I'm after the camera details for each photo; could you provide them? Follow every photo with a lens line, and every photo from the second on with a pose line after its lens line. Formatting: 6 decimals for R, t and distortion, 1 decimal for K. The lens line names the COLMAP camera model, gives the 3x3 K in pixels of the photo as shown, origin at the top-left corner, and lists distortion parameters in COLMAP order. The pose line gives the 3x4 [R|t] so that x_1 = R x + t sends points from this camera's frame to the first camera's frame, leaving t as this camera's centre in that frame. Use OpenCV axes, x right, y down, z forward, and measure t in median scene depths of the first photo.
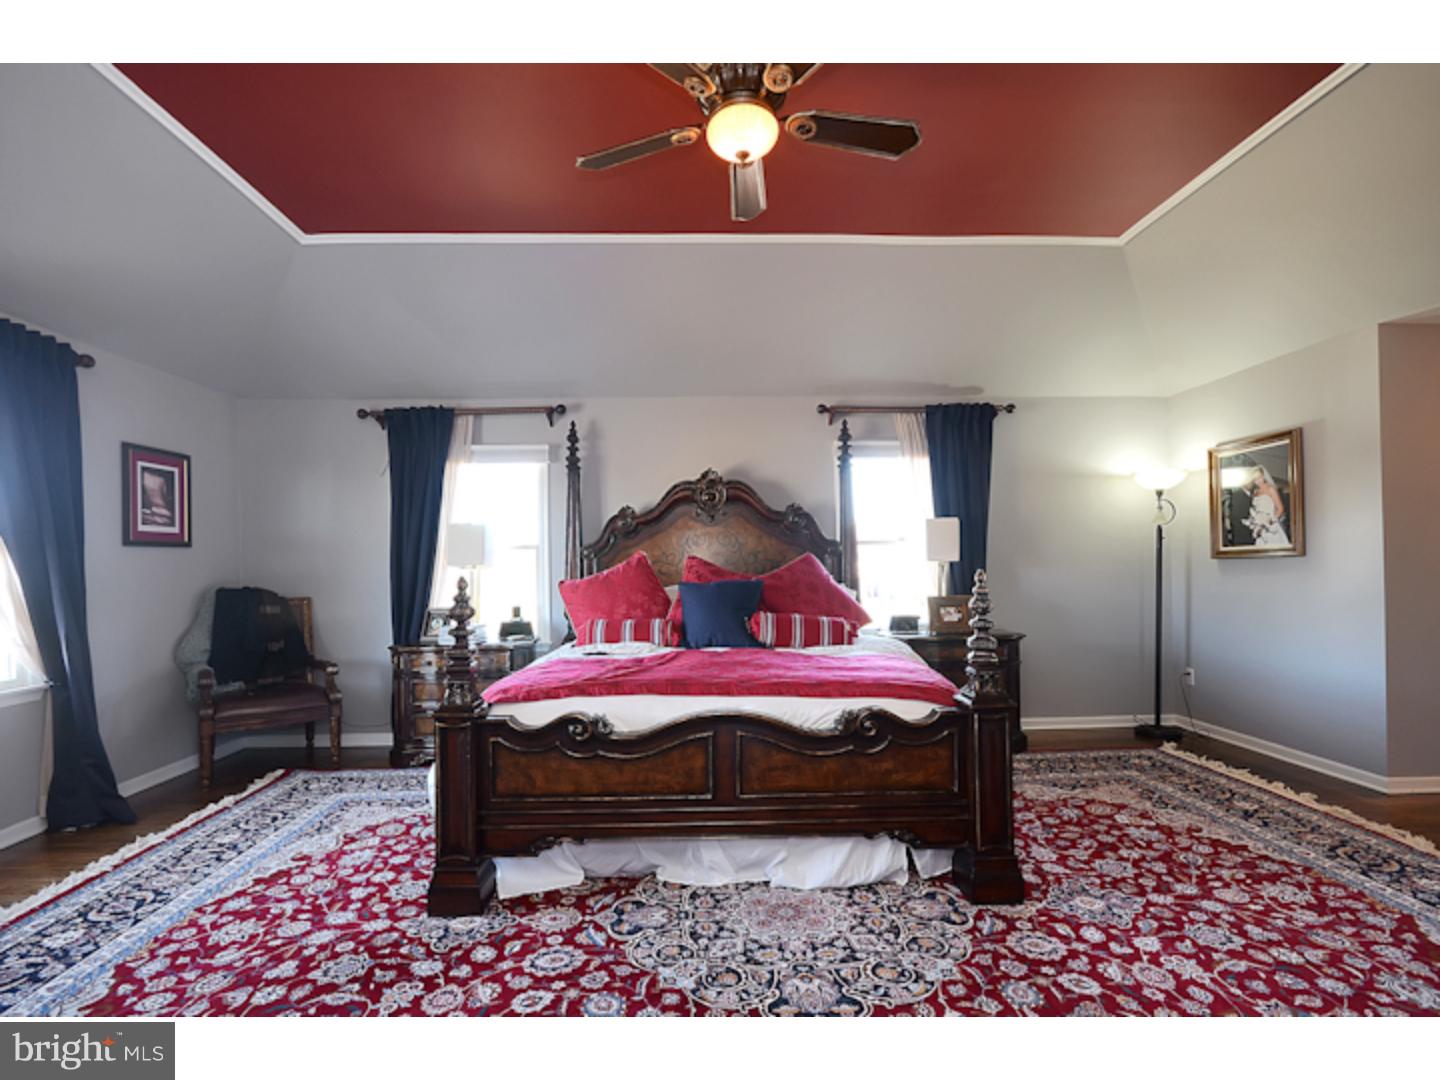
lens RADIAL K [[663.9, 0, 720.3], [0, 663.9, 548.6], [0, 0, 1]] dist [-0.002609, 0.000059]
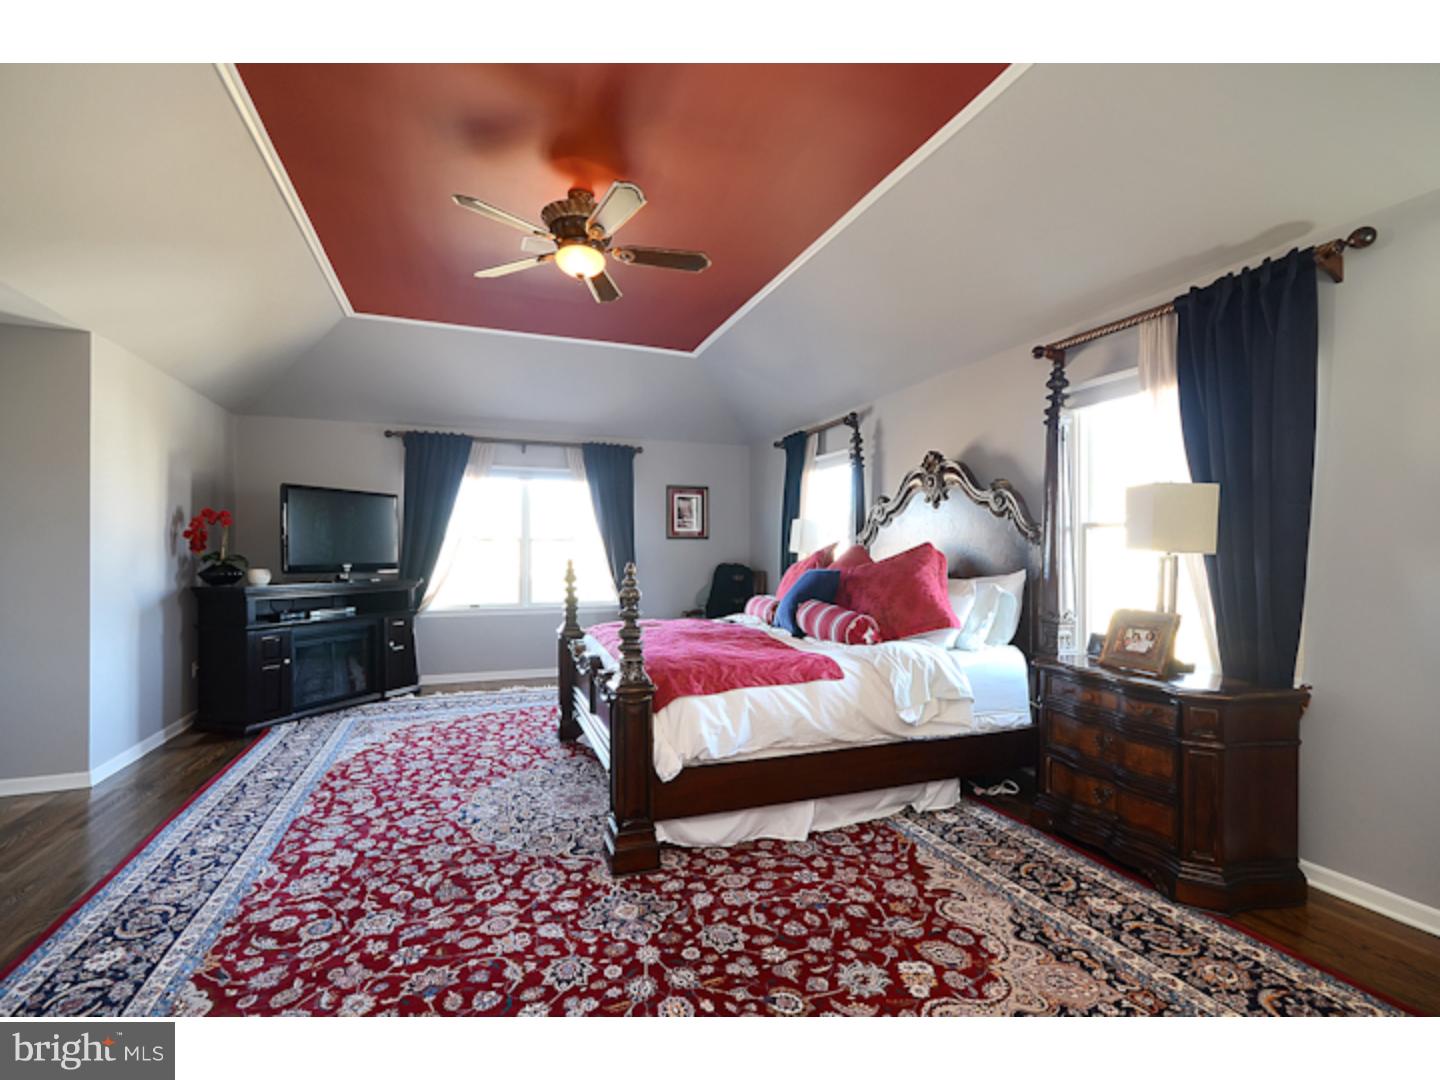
lens RADIAL K [[663.9, 0, 720.3], [0, 663.9, 548.6], [0, 0, 1]] dist [-0.002609, 0.000059]
pose [[0.319079, 0.010143, -0.947674, 1.294946], [0.012285, 0.999814, 0.014837, -0.004919], [0.947649, -0.016377, 0.318895, 0.711763]]
